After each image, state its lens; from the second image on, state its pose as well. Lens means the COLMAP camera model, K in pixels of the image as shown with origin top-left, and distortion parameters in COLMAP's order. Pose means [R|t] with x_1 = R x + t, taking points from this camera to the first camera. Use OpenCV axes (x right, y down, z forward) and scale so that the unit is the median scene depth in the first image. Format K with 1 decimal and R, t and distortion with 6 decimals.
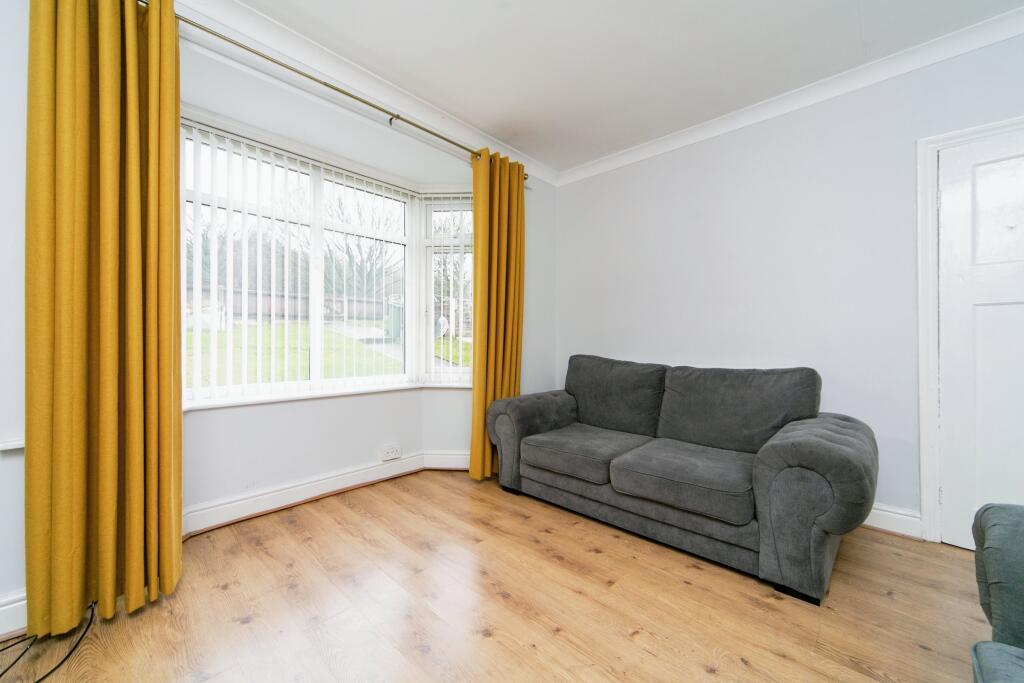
lens RADIAL K [[381.9, 0, 512.0], [0, 381.9, 341.5], [0, 0, 1]] dist [0.000149, -0.000033]
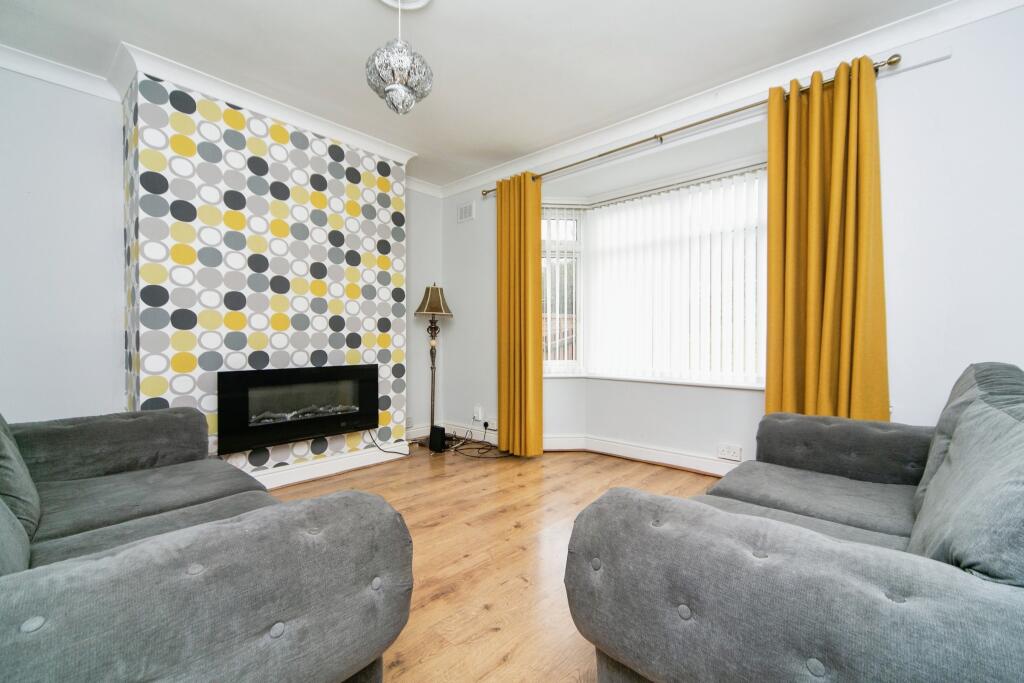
lens RADIAL K [[435.5, 0, 512.0], [0, 435.5, 341.5], [0, 0, 1]] dist [0.000245, 0.000022]
pose [[0.024867, 0.005273, -0.999677, 0.962728], [0.008179, 0.999952, 0.005478, -0.004126], [0.999657, -0.008313, 0.024823, 0.523847]]
